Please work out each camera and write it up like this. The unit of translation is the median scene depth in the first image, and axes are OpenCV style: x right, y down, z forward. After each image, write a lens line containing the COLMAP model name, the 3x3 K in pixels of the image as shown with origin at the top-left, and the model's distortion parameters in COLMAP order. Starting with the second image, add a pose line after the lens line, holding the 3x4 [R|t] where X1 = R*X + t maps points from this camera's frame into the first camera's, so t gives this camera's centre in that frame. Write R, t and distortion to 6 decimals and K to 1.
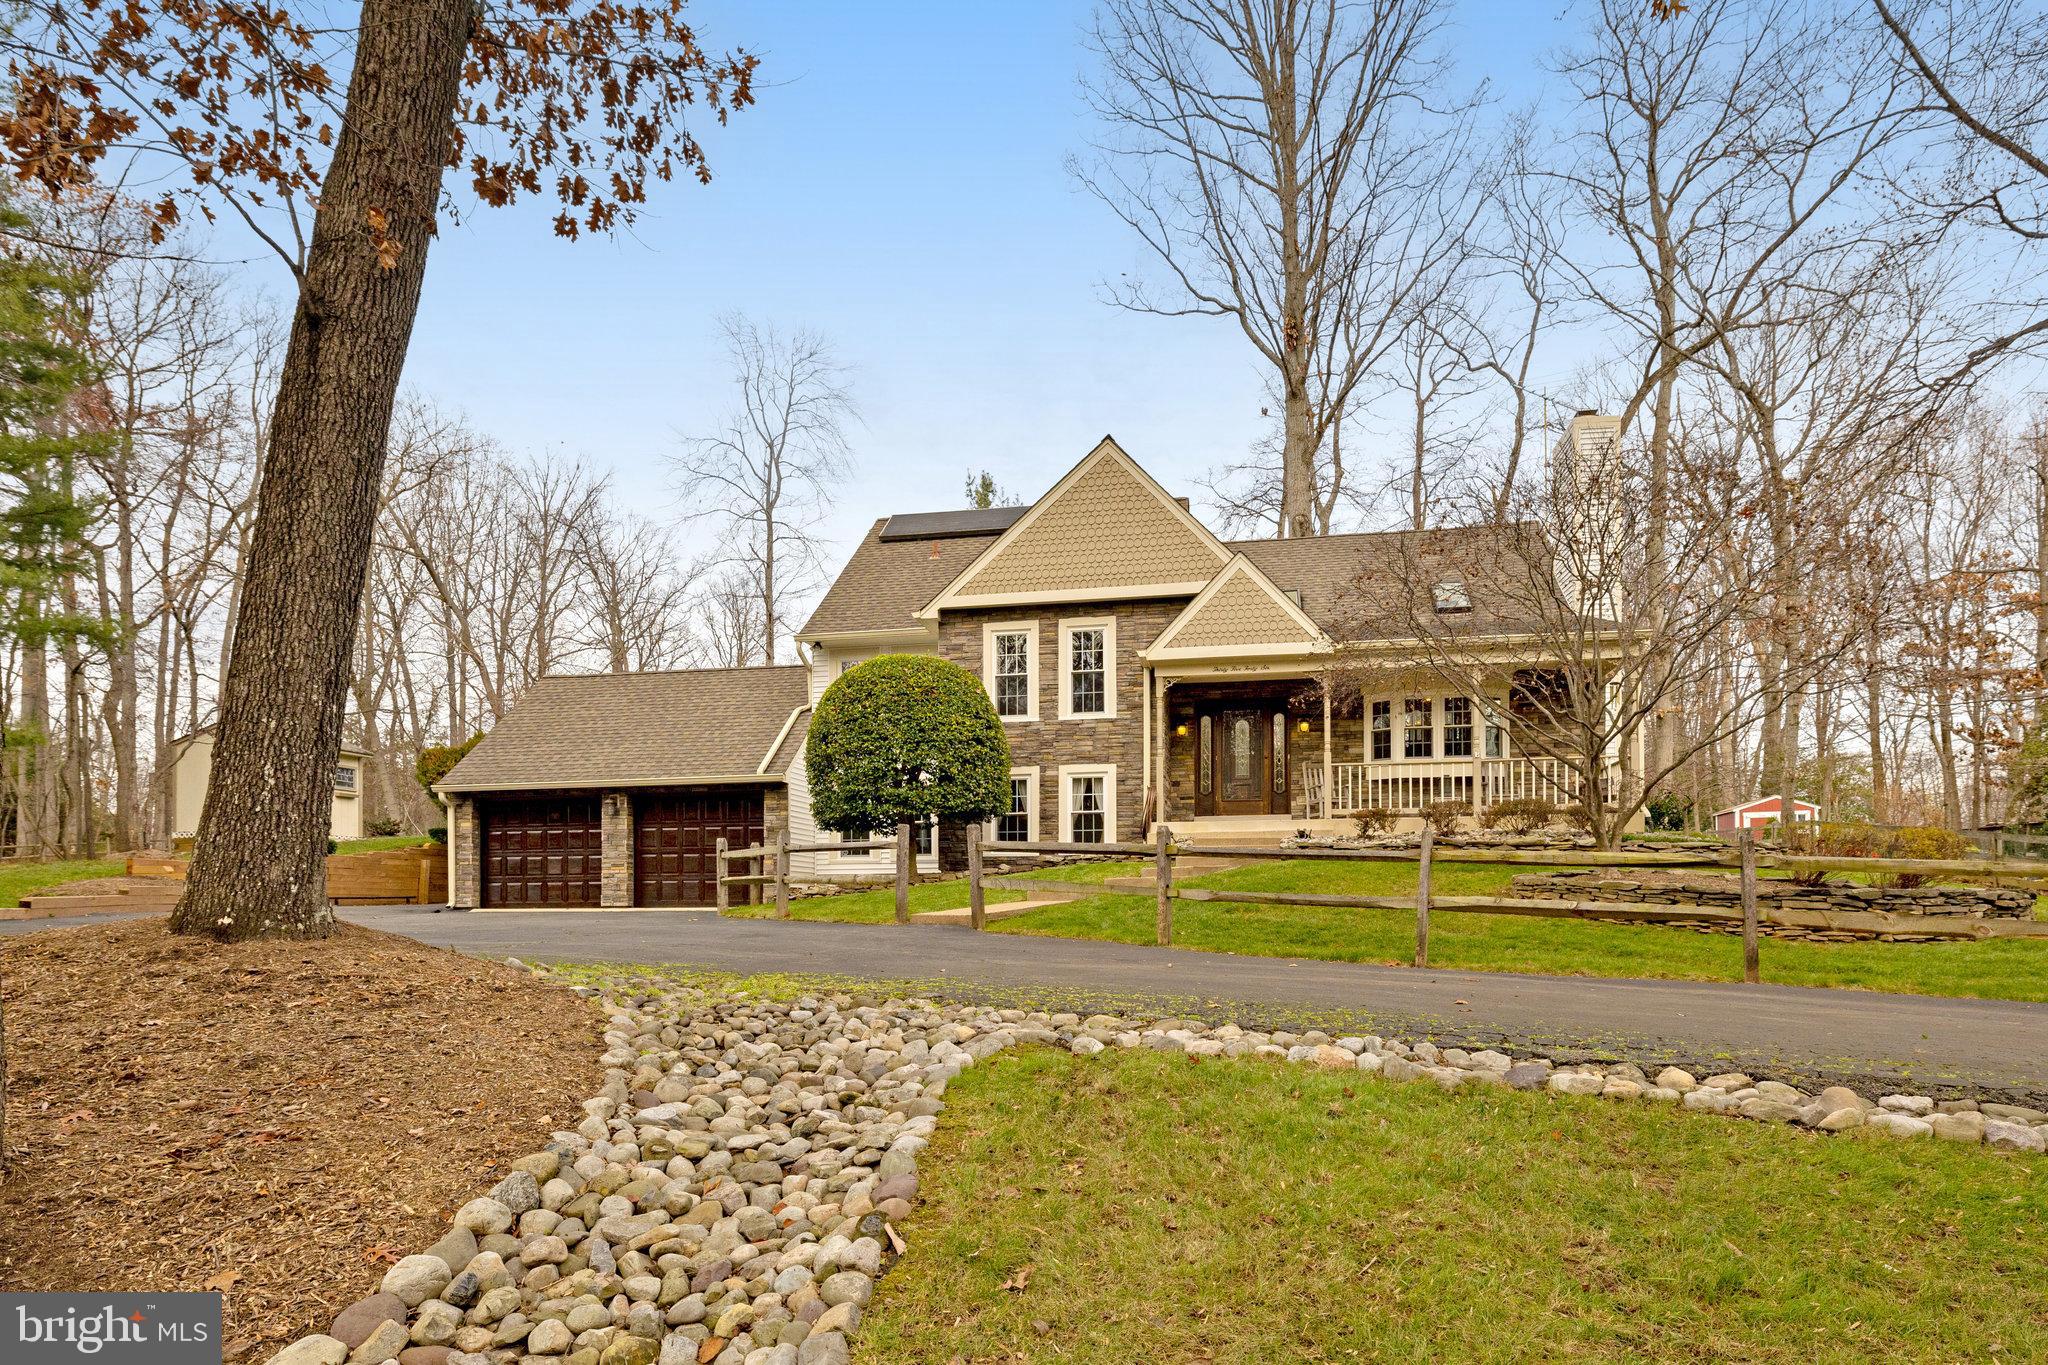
lens RADIAL K [[1151.7, 0, 1039.0], [0, 1151.7, 894.1], [0, 0, 1]] dist [-0.002058, -0.000230]
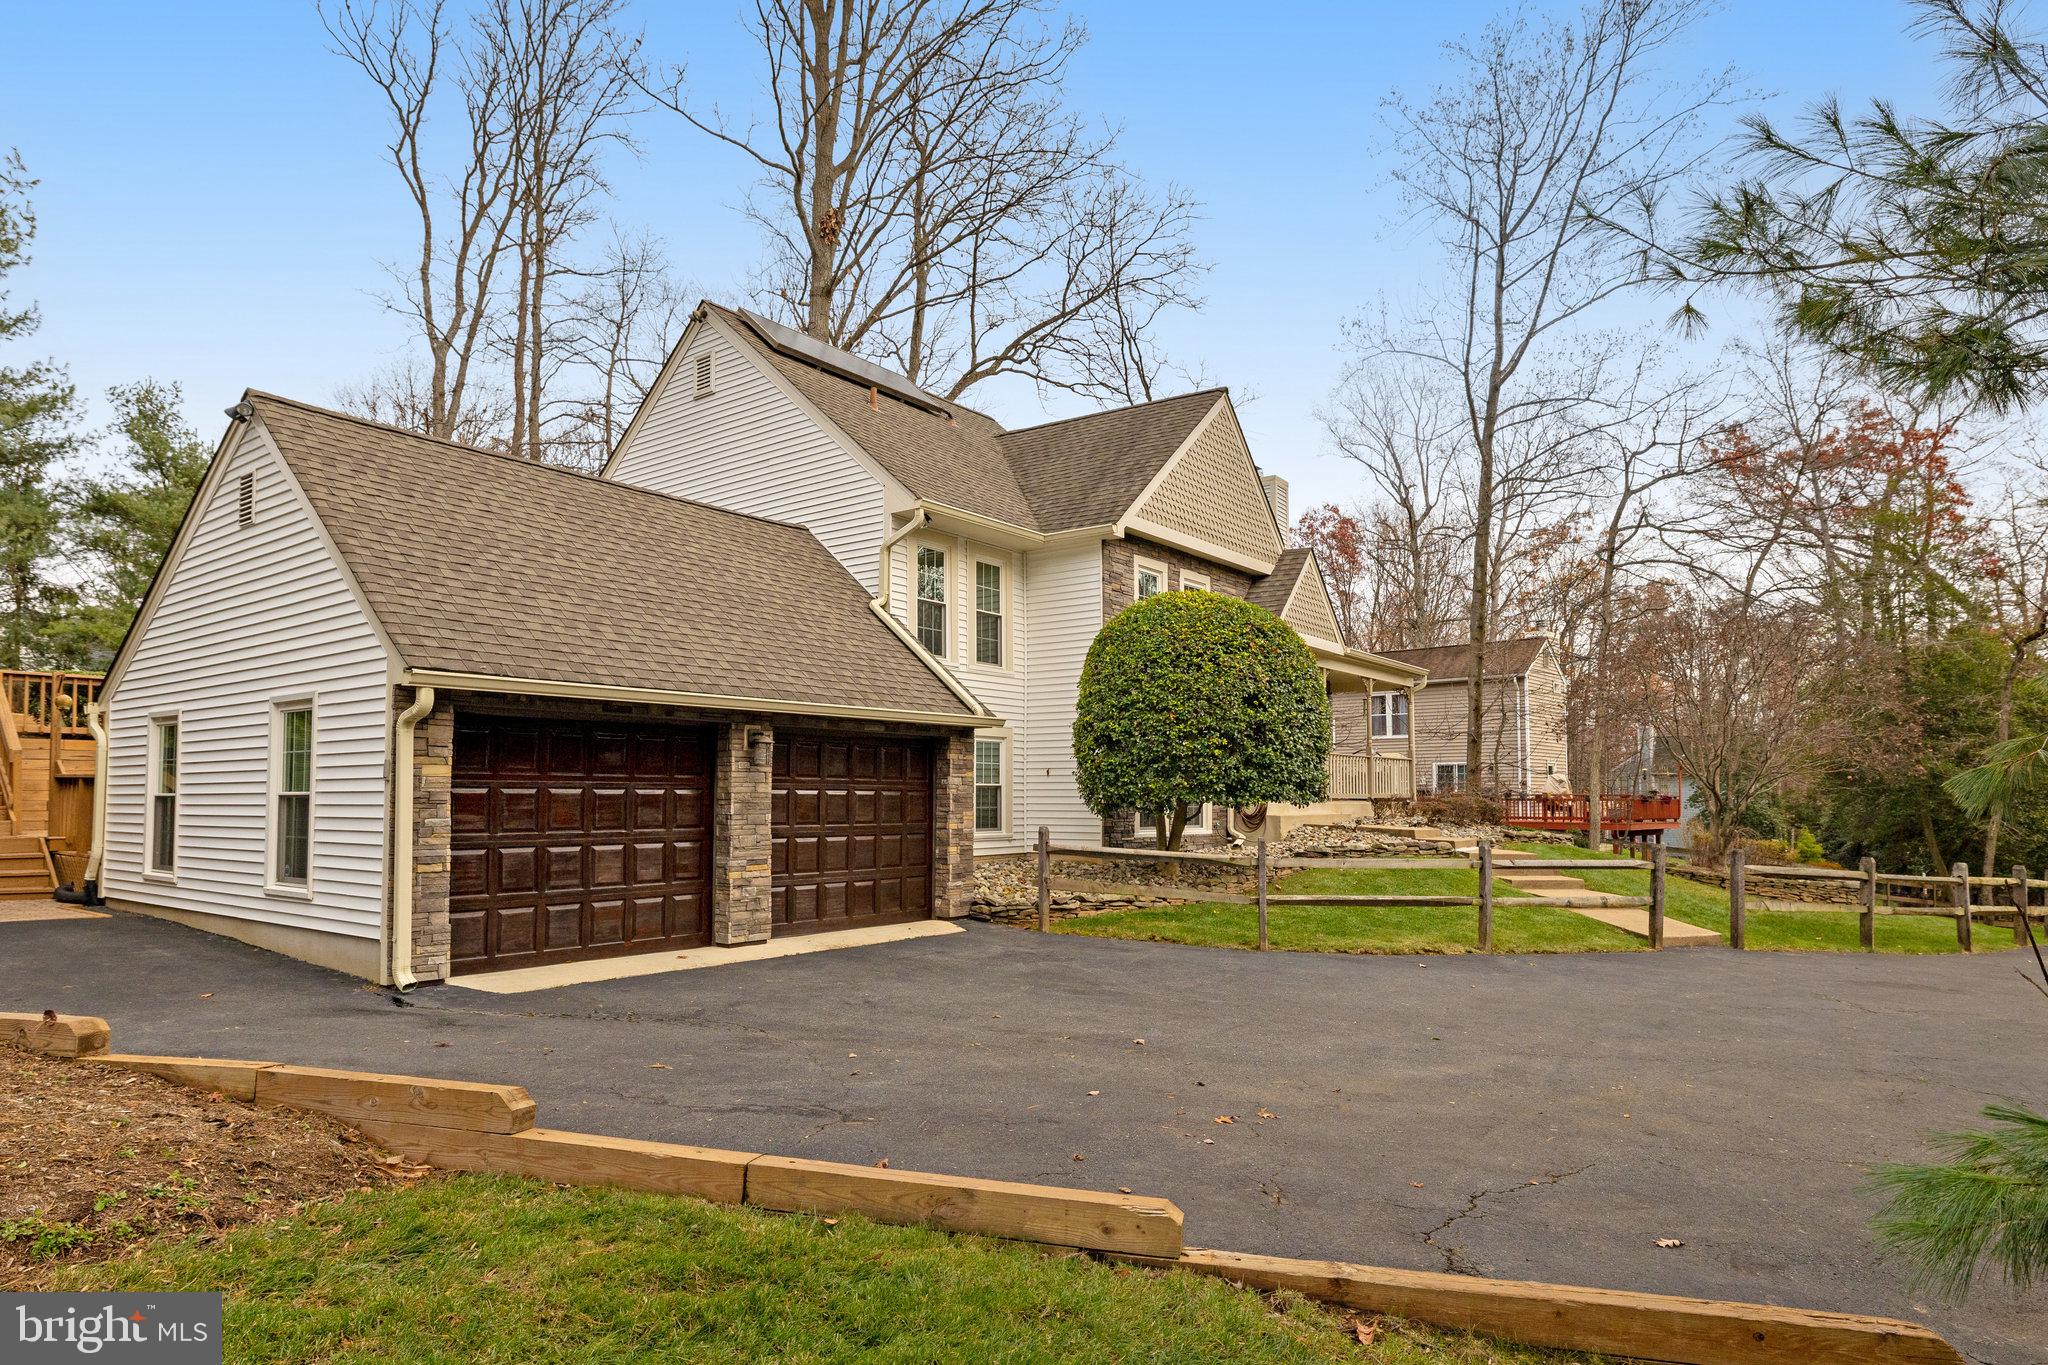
lens RADIAL K [[1179.5, 0, 1033.2], [0, 1179.5, 746.8], [0, 0, 1]] dist [-0.003629, 0.000158]
pose [[0.453083, 0.046394, 0.890260, -0.801049], [-0.021138, 0.998923, -0.041299, -0.058454], [-0.891218, -0.000107, 0.453576, 0.658924]]
